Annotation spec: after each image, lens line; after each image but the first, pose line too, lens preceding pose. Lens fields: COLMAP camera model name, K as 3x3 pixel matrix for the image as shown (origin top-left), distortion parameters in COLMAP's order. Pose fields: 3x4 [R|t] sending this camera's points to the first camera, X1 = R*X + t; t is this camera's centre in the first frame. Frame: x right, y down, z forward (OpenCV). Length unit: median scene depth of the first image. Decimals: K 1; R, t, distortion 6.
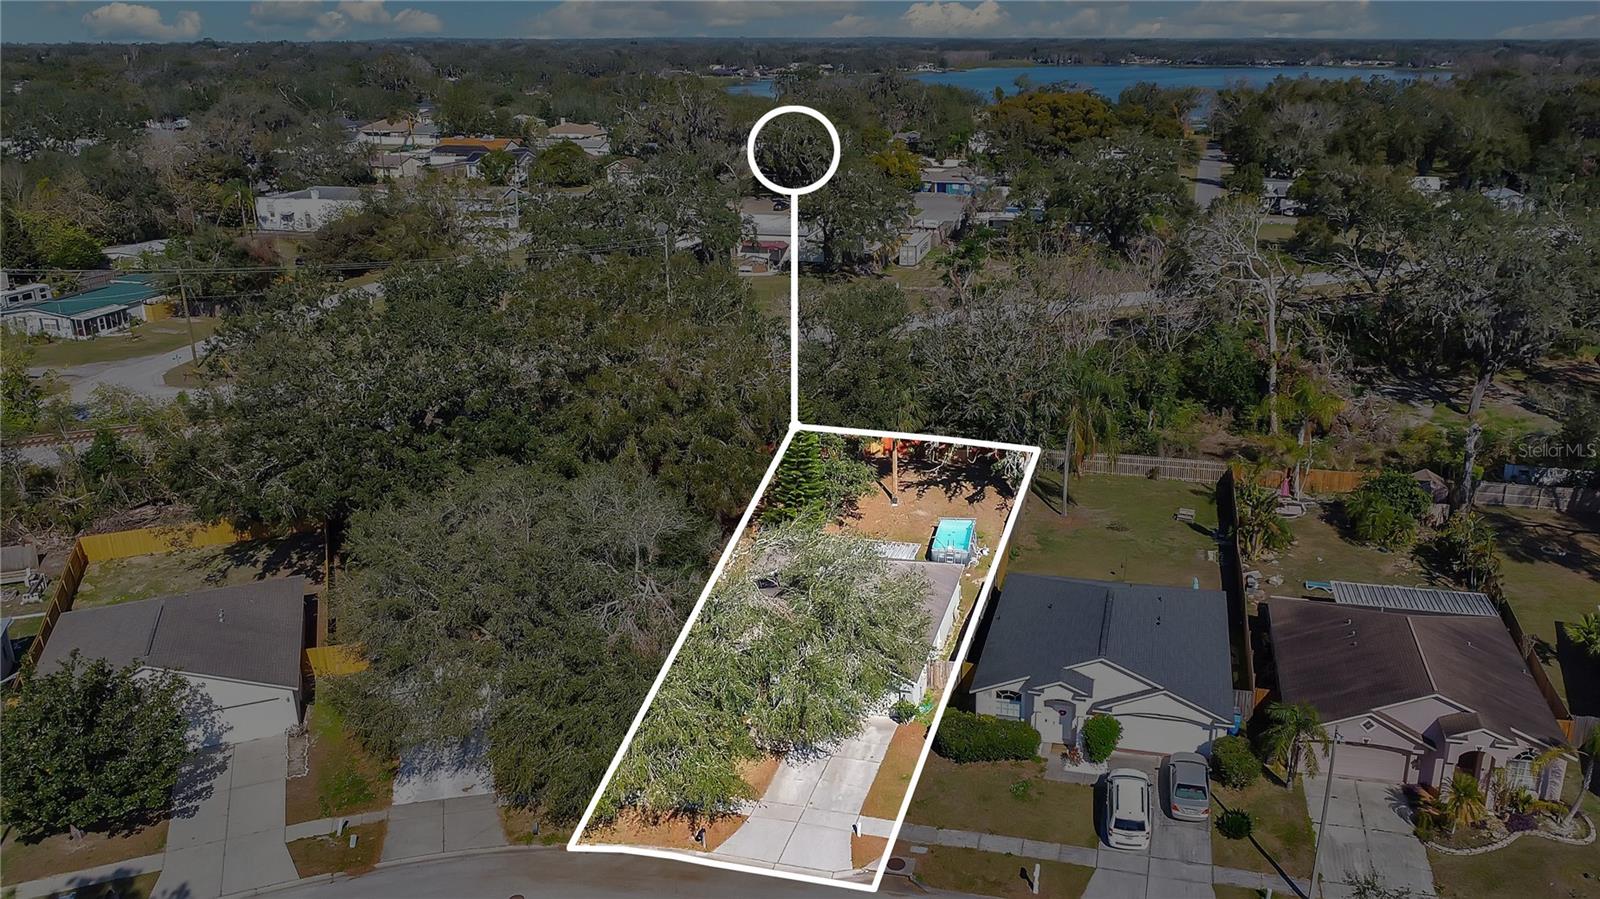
lens RADIAL K [[1244.4, 0, 934.6], [0, 1244.4, 451.0], [0, 0, 1]] dist [-0.057856, 0.047786]
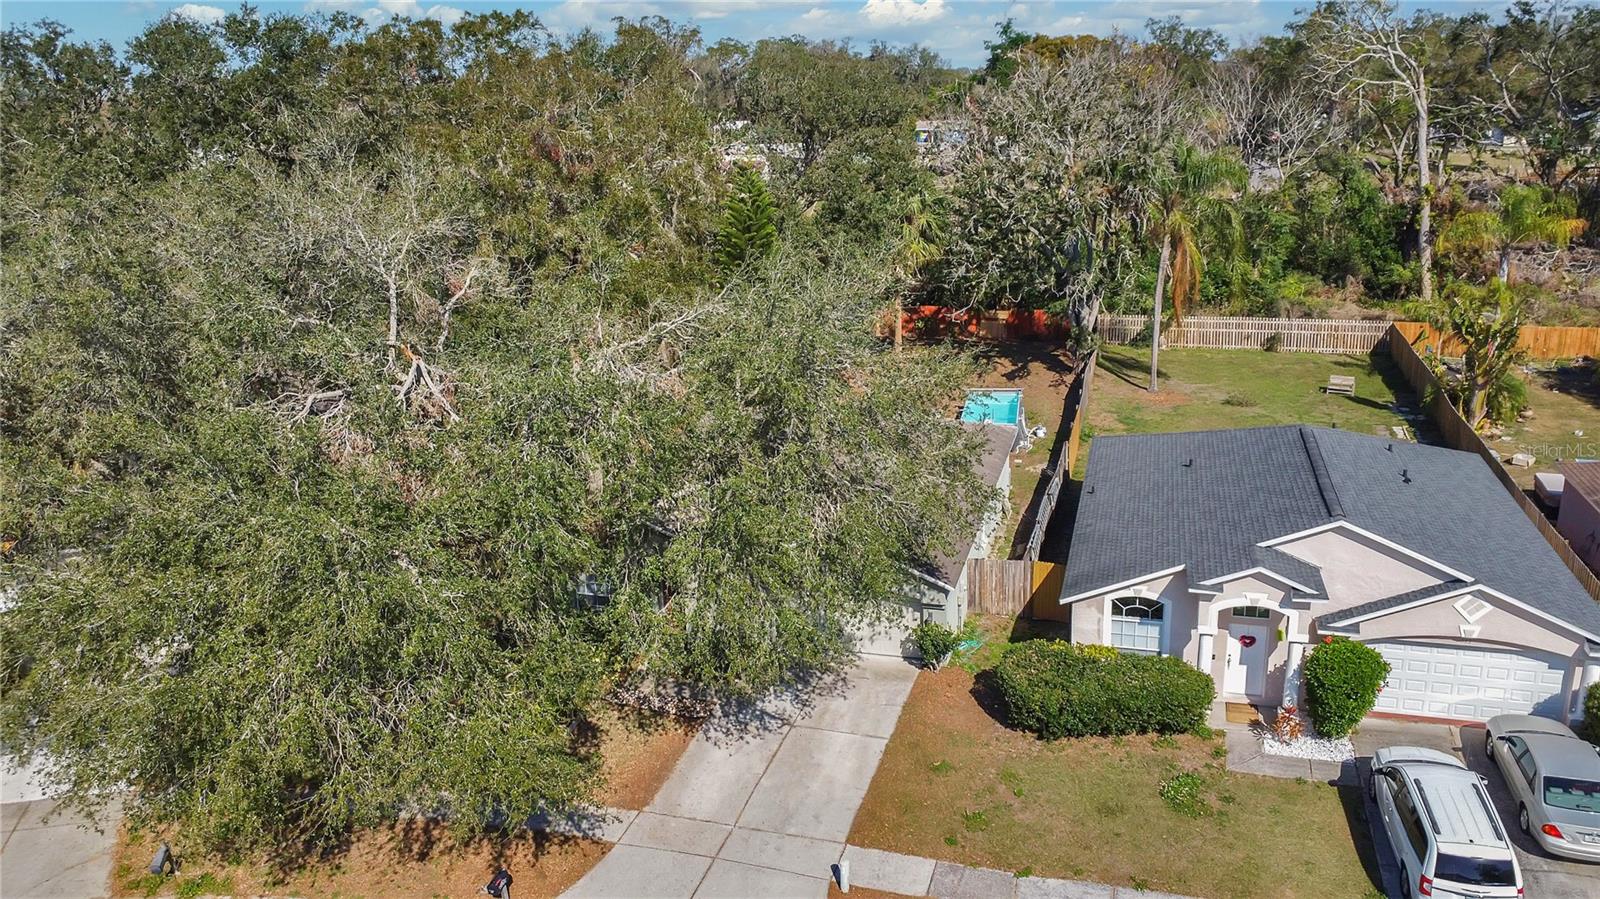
lens RADIAL K [[1176.3, 0, 823.3], [0, 1176.3, 450.0], [0, 0, 1]] dist [-0.042627, 0.004014]
pose [[0.996042, -0.017501, -0.087144, -0.025758], [0.014372, 0.999234, -0.036412, 0.148487], [0.087715, 0.035015, 0.995530, 0.509413]]
